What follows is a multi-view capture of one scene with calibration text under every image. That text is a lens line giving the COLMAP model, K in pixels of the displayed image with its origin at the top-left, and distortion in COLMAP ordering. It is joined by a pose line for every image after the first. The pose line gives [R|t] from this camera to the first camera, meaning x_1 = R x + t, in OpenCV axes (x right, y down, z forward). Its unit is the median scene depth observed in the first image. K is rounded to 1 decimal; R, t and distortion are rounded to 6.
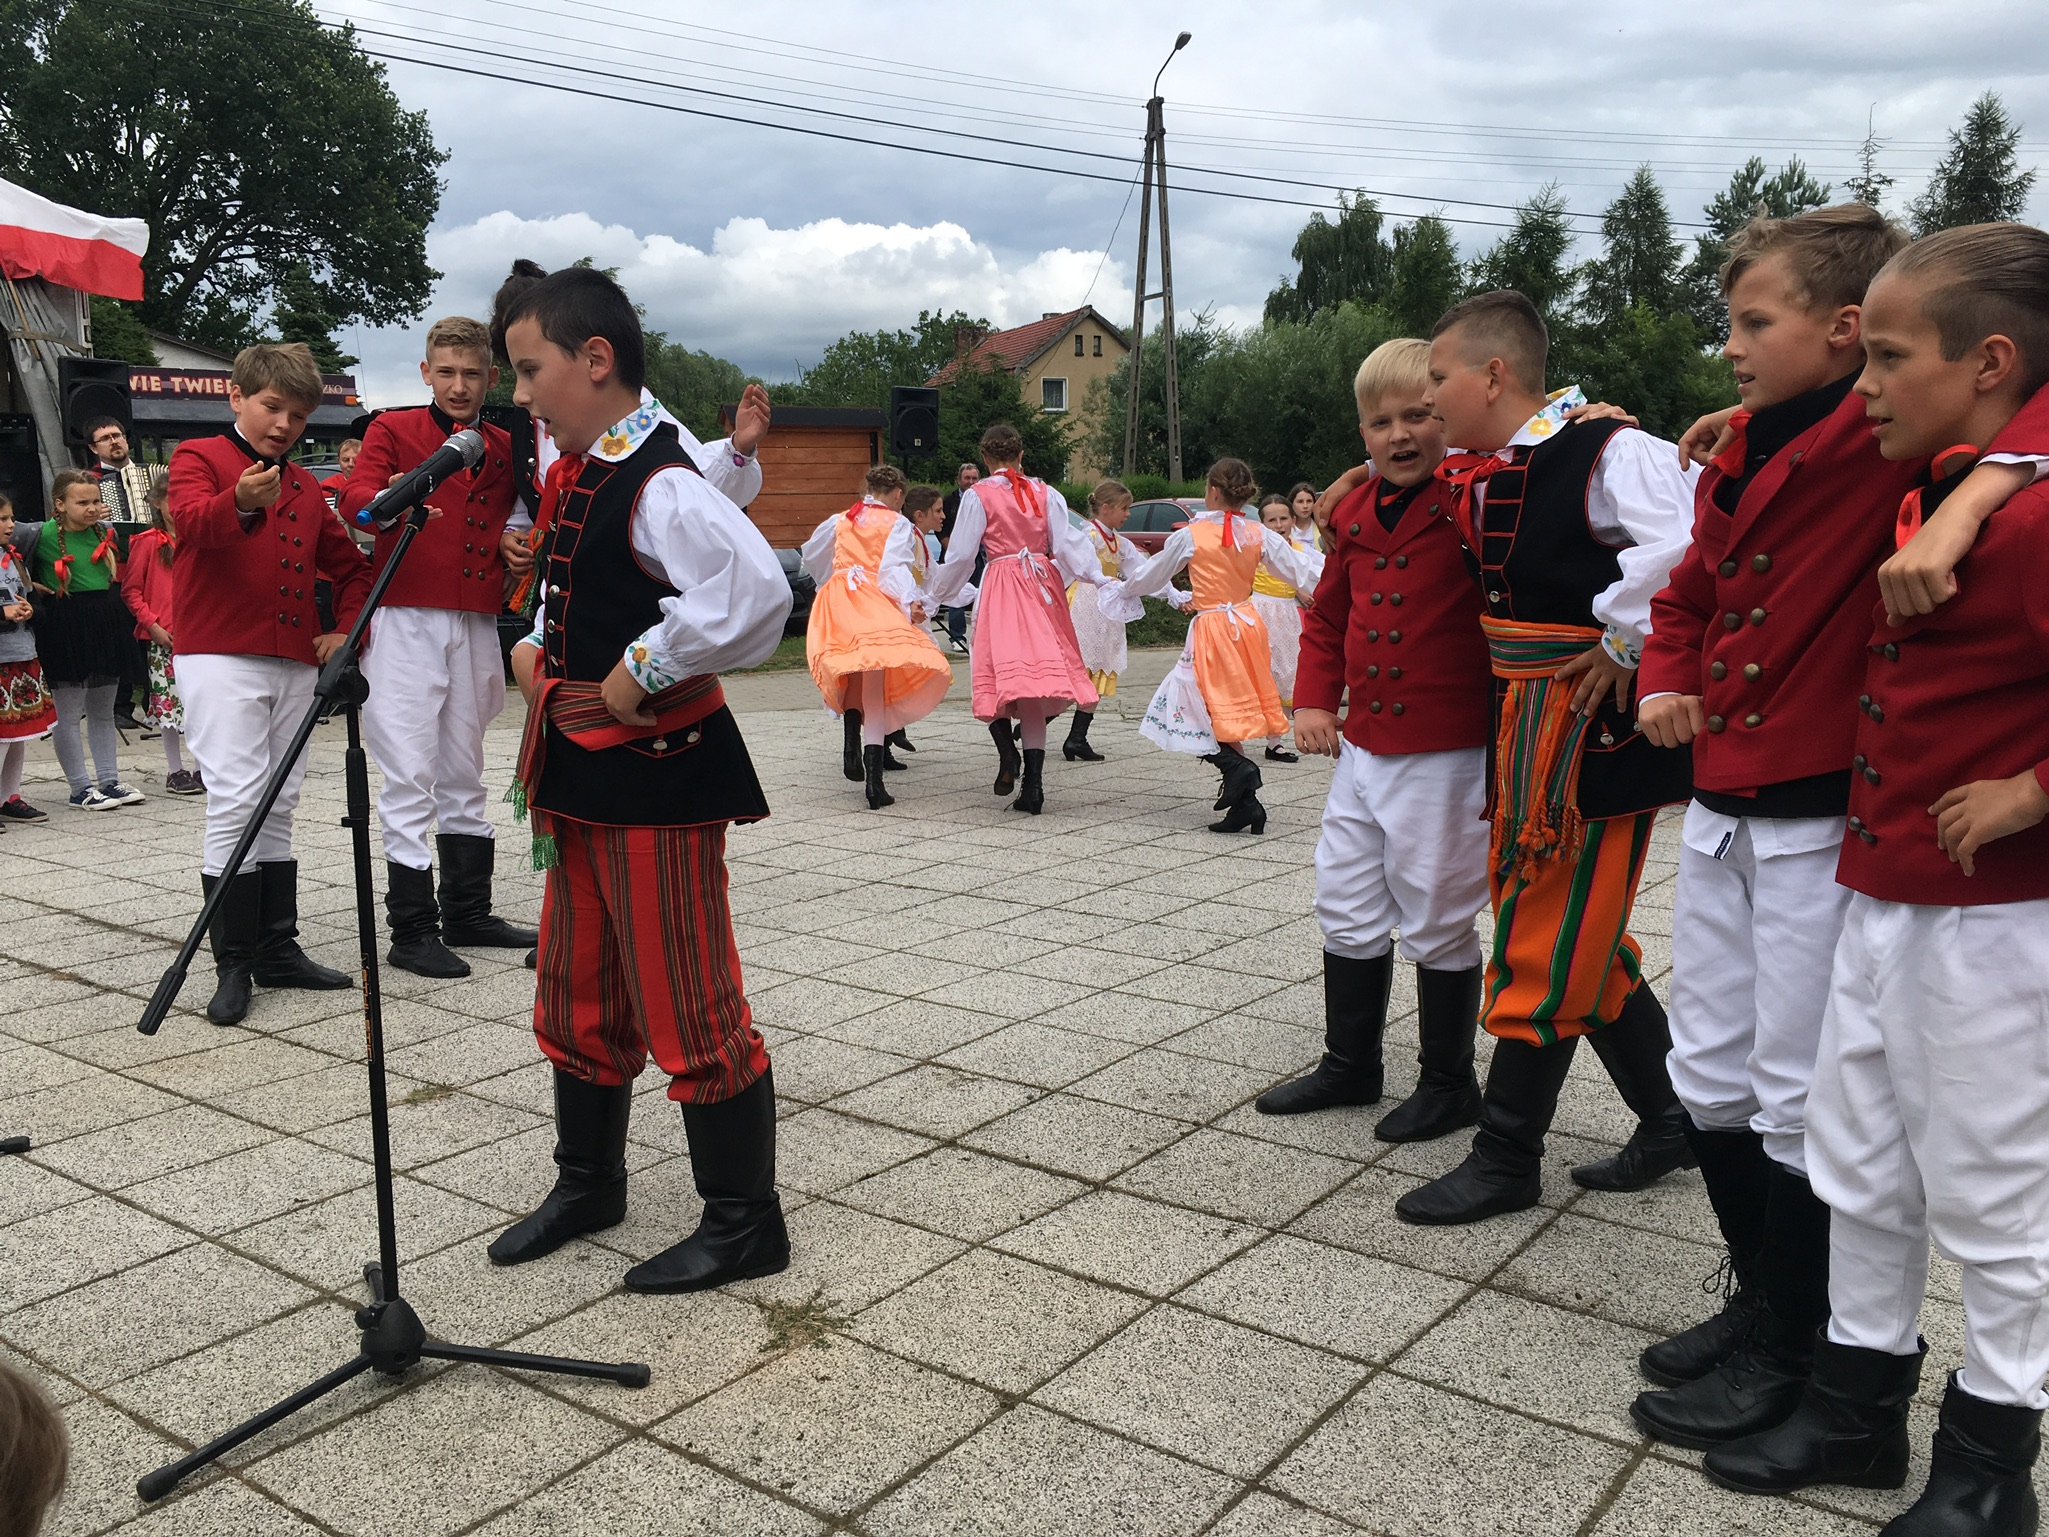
lens RADIAL K [[1747.0, 0, 1029.6], [0, 1747.0, 766.9], [0, 0, 1]] dist [0.077473, -0.093225]
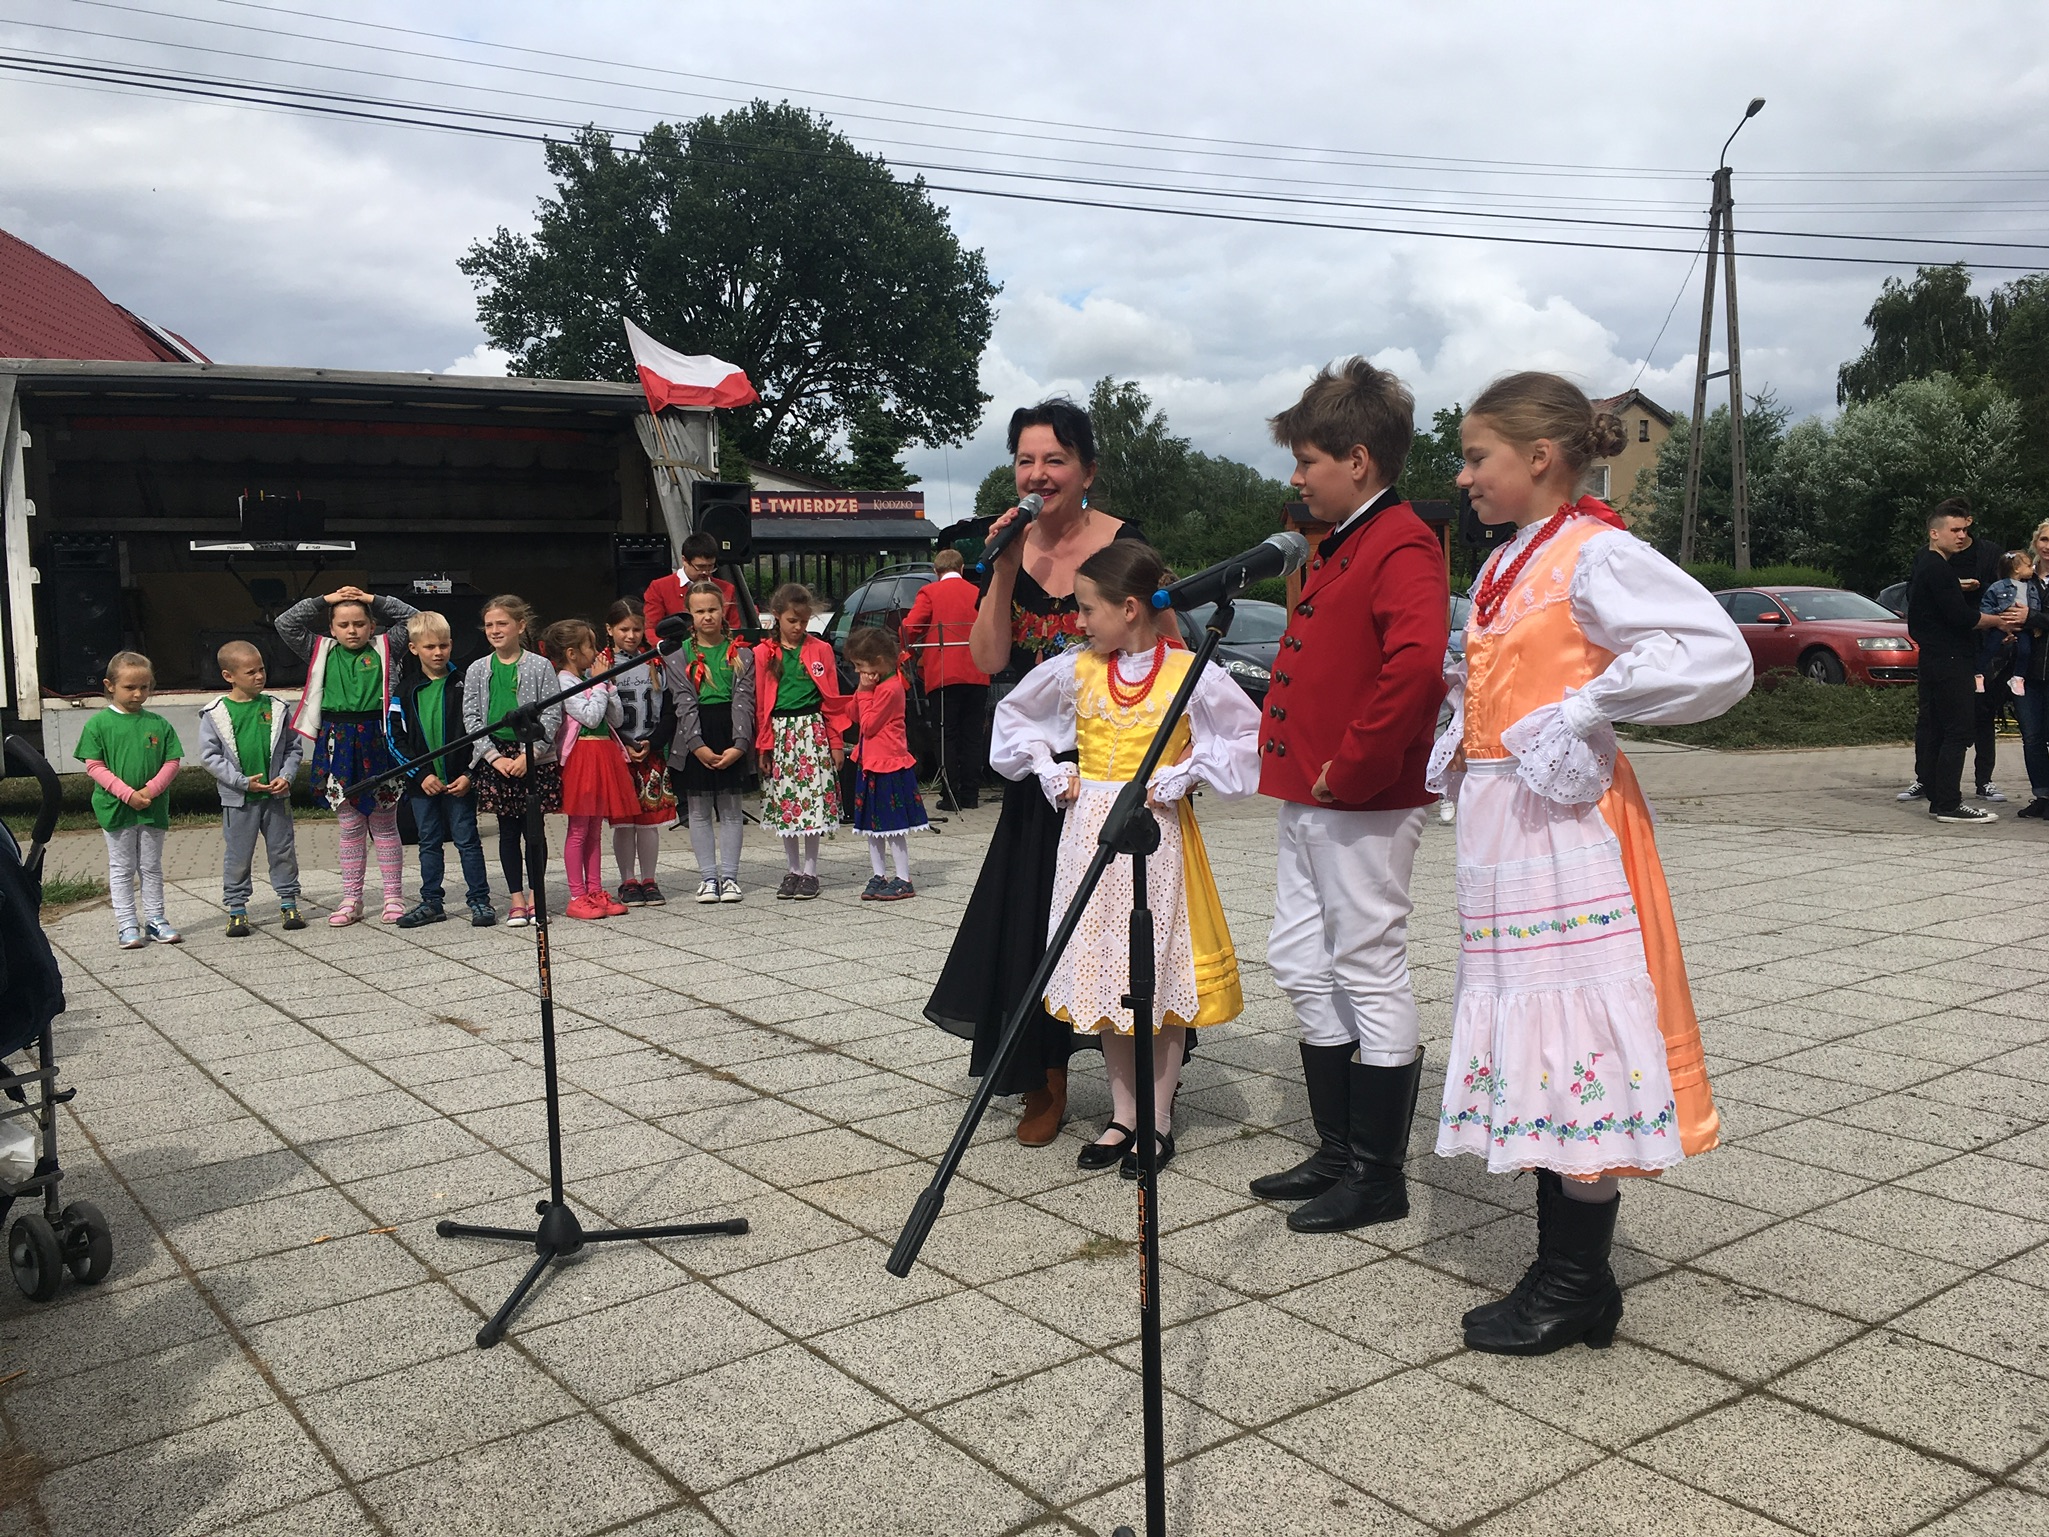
lens RADIAL K [[1733.7, 0, 1025.8], [0, 1733.7, 772.3], [0, 0, 1]] dist [0.085979, -0.109762]
pose [[0.958227, 0.011997, -0.285757, -0.120591], [-0.026873, 0.998476, -0.048195, -0.013852], [0.284744, 0.053861, 0.957089, 0.113704]]
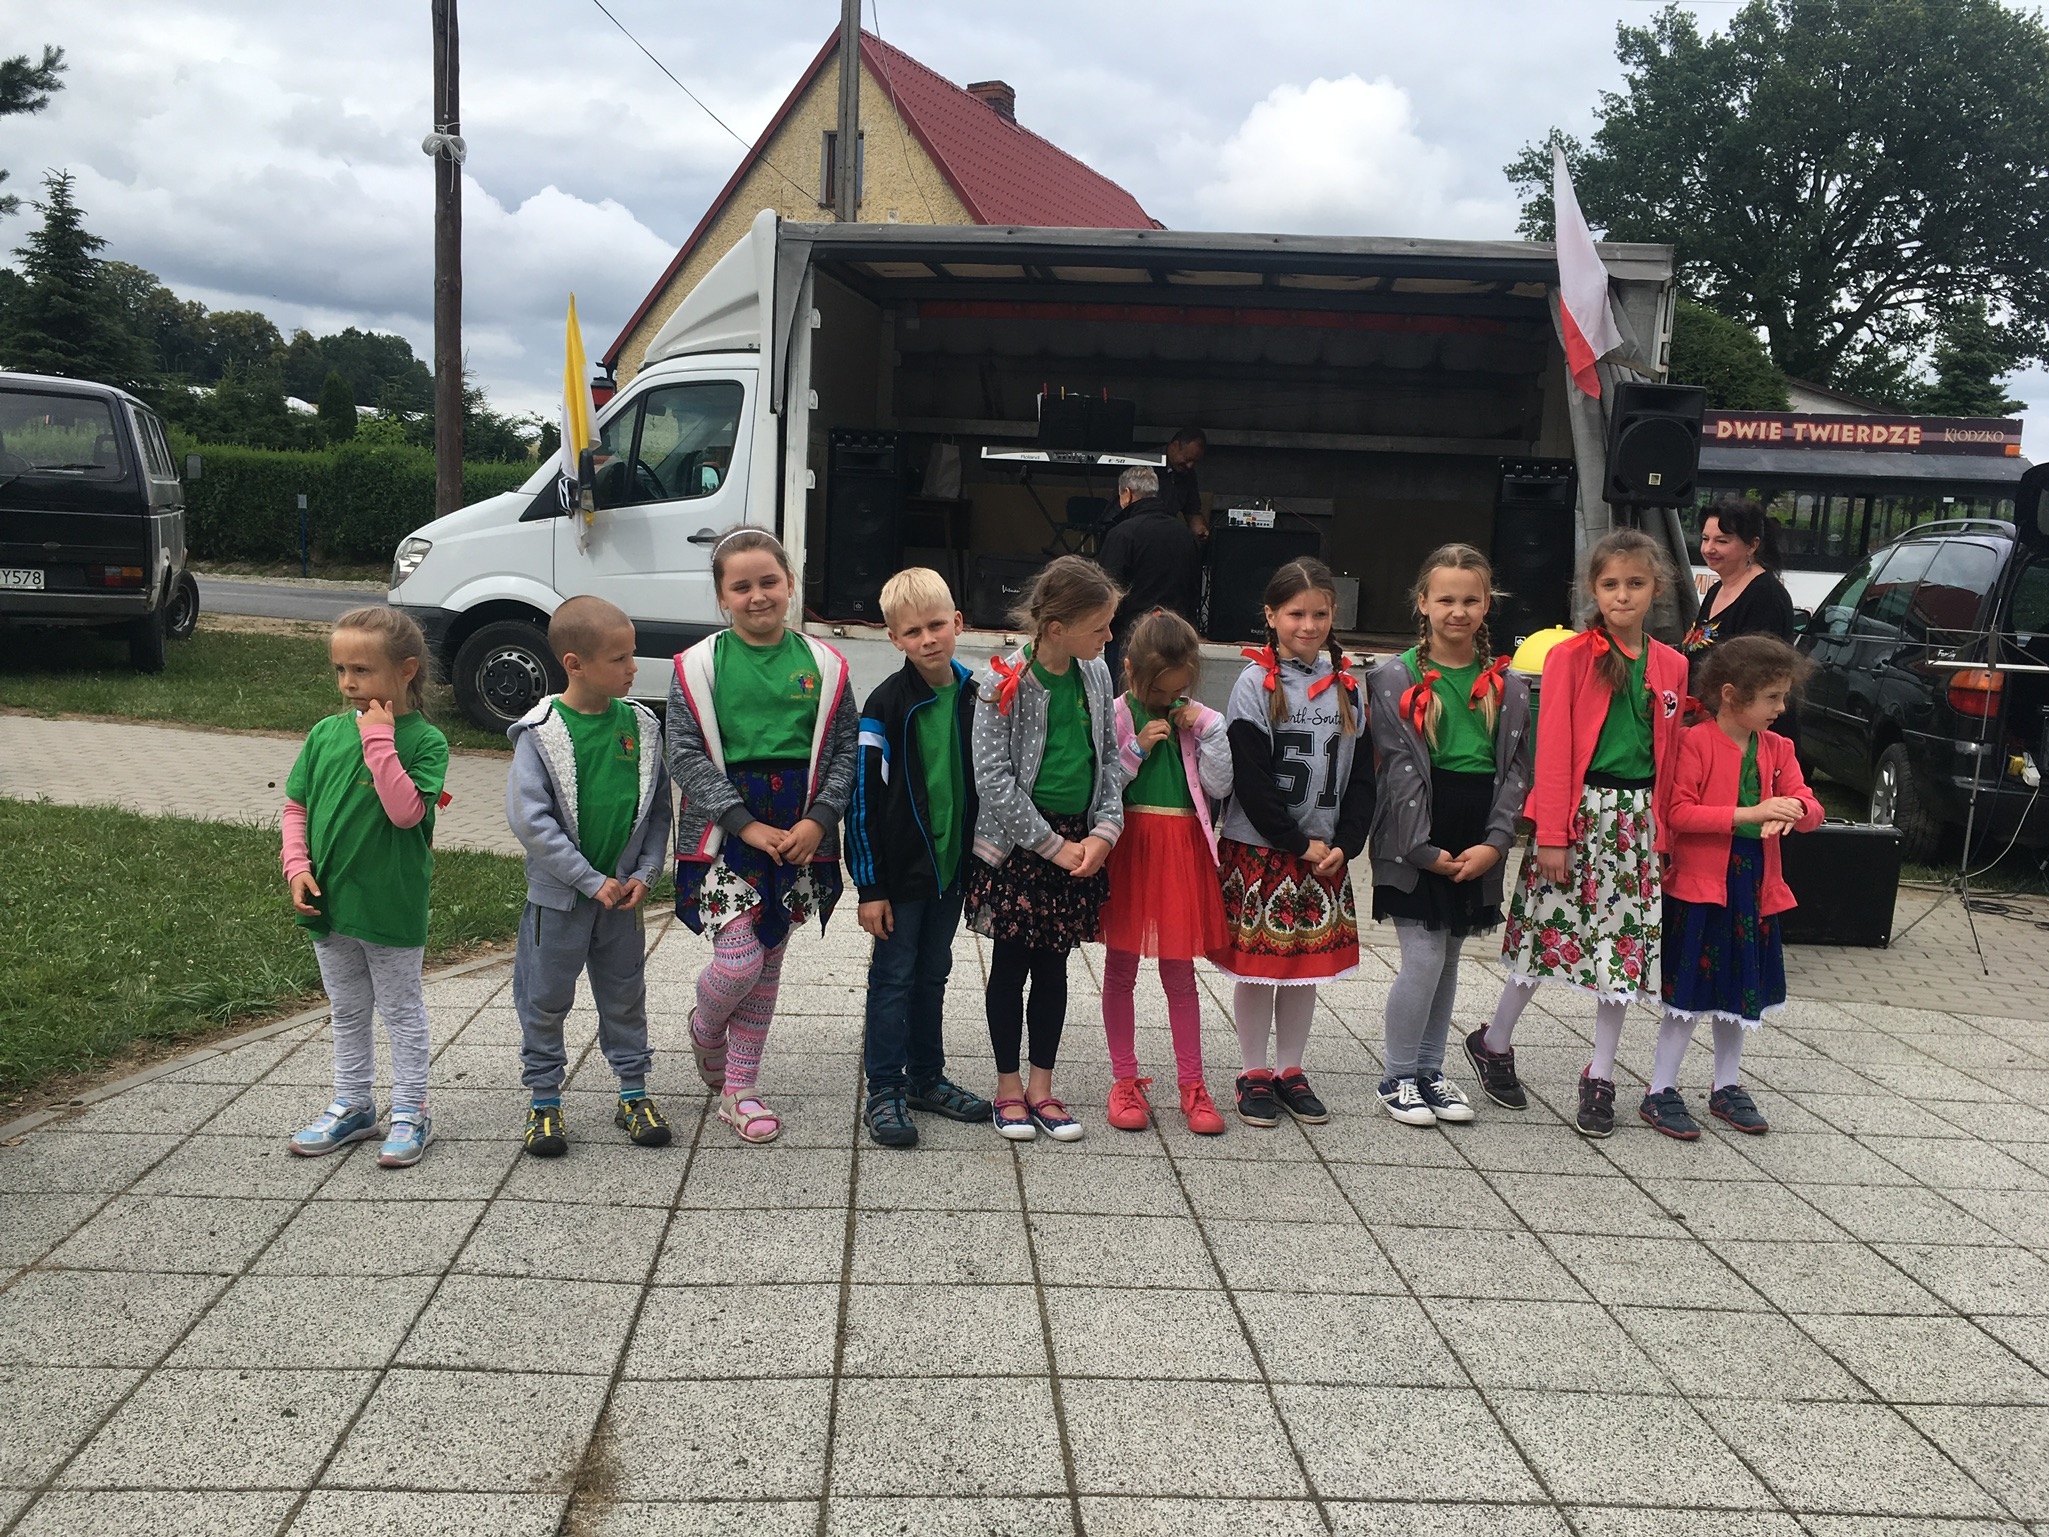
lens RADIAL K [[1745.8, 0, 1022.6], [0, 1745.8, 759.5], [0, 0, 1]] dist [0.073685, -0.094641]
pose [[0.653350, 0.138321, -0.744312, -0.408512], [-0.164156, 0.985660, 0.039078, -0.185543], [0.739044, 0.096652, 0.666687, 0.999375]]
